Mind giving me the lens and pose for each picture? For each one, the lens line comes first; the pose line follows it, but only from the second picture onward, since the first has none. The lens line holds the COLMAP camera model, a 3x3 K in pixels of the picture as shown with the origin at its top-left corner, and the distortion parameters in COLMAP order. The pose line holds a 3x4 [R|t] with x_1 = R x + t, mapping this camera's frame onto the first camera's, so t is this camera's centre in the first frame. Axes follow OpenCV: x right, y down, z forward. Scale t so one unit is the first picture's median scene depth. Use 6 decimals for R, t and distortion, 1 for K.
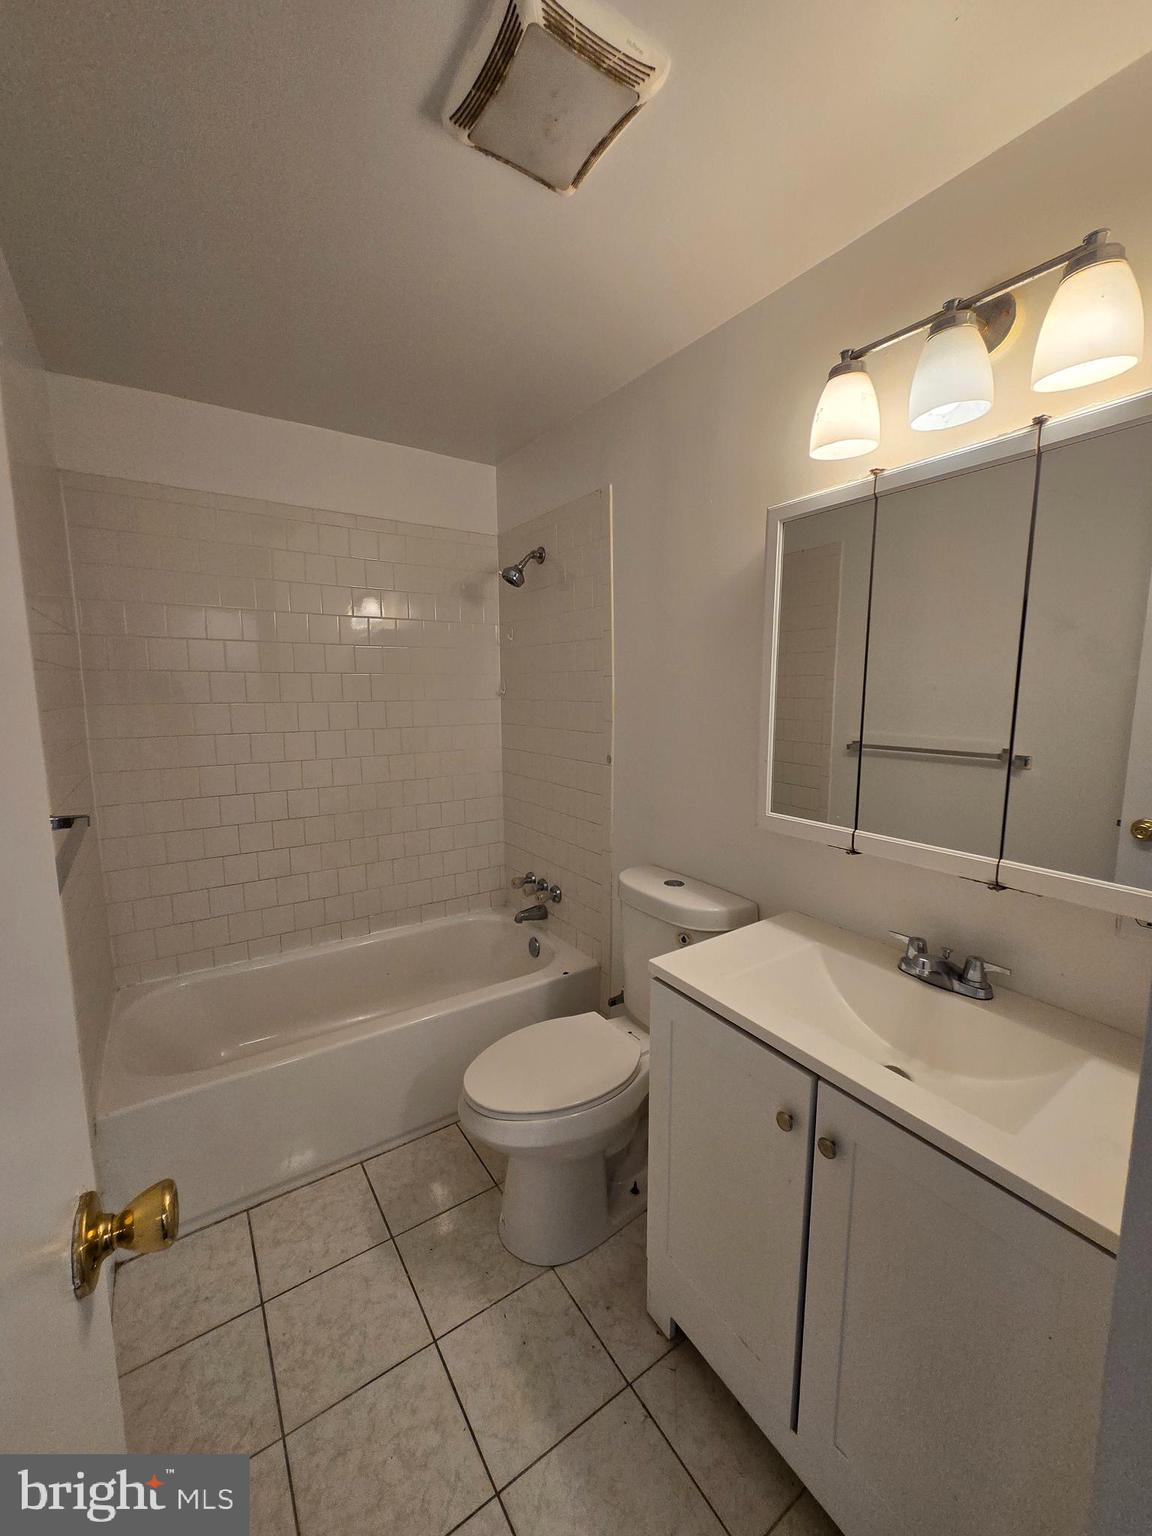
lens RADIAL K [[602.7, 0, 575.0], [0, 602.7, 768.1], [0, 0, 1]] dist [0.003947, 0.000025]
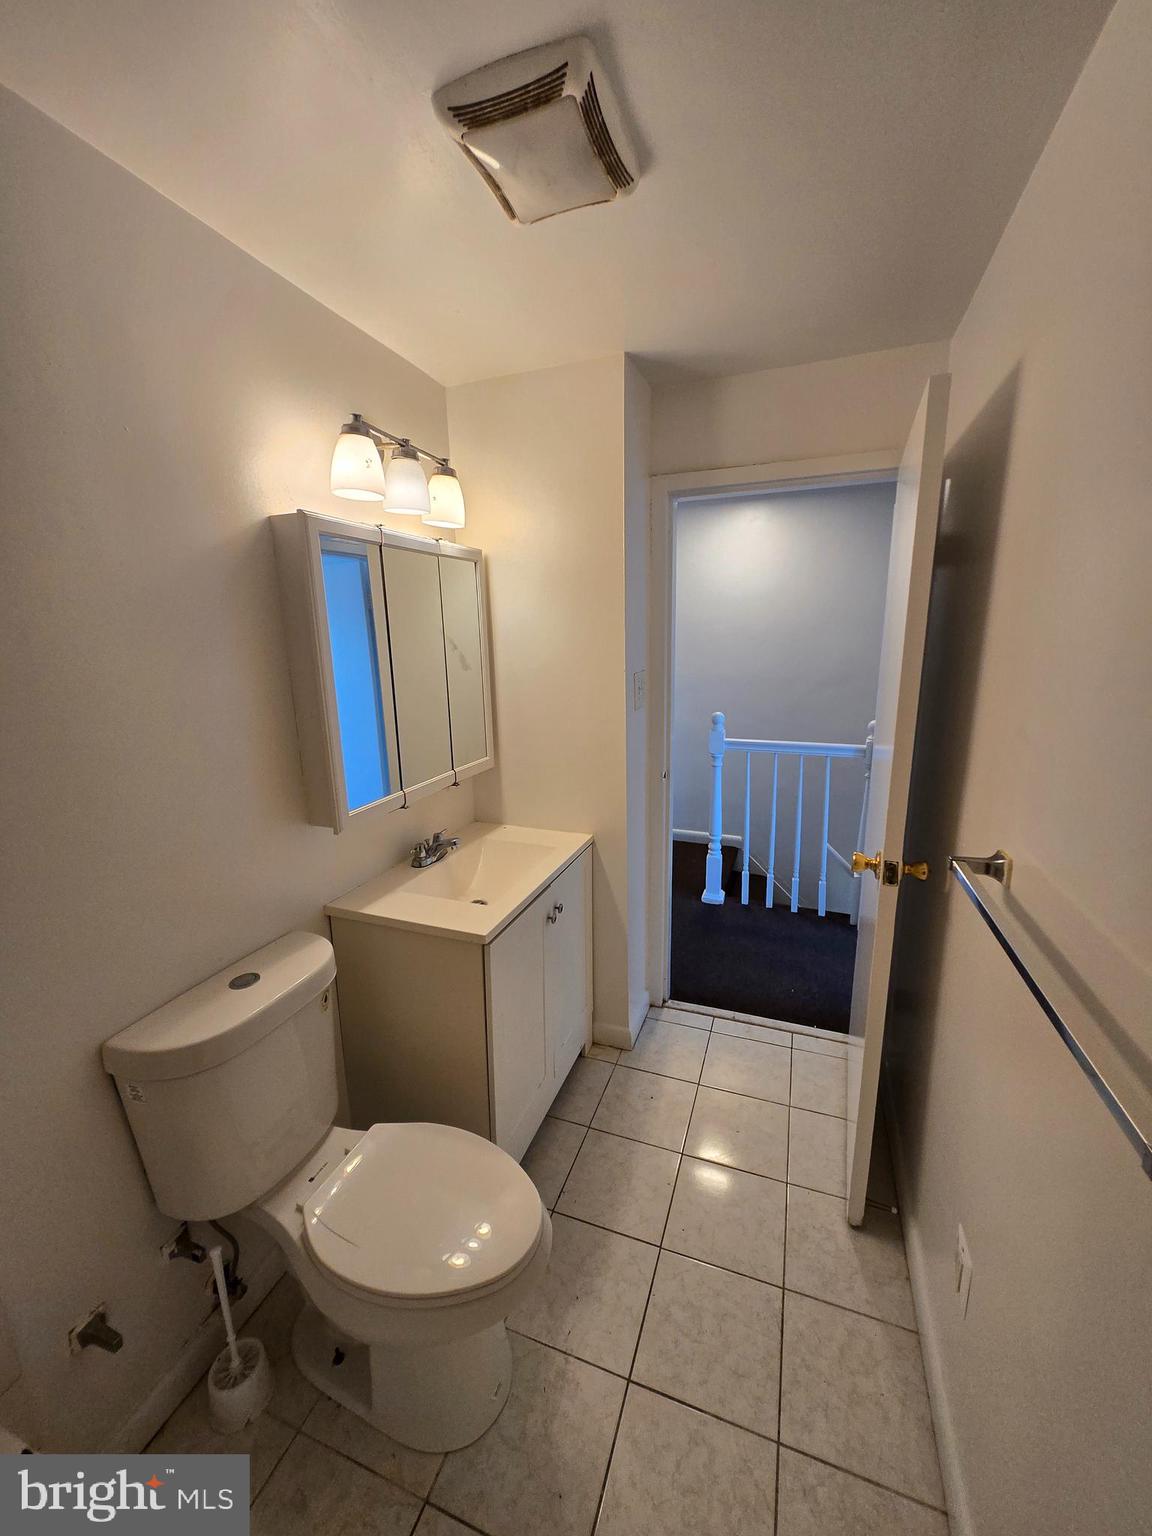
lens RADIAL K [[602.7, 0, 576.3], [0, 602.7, 764.4], [0, 0, 1]] dist [0.003947, 0.000025]
pose [[-0.582417, -0.164838, 0.796002, -0.855016], [0.129144, 0.948025, 0.290811, -0.305517], [-0.802566, 0.272172, -0.530858, 1.419233]]
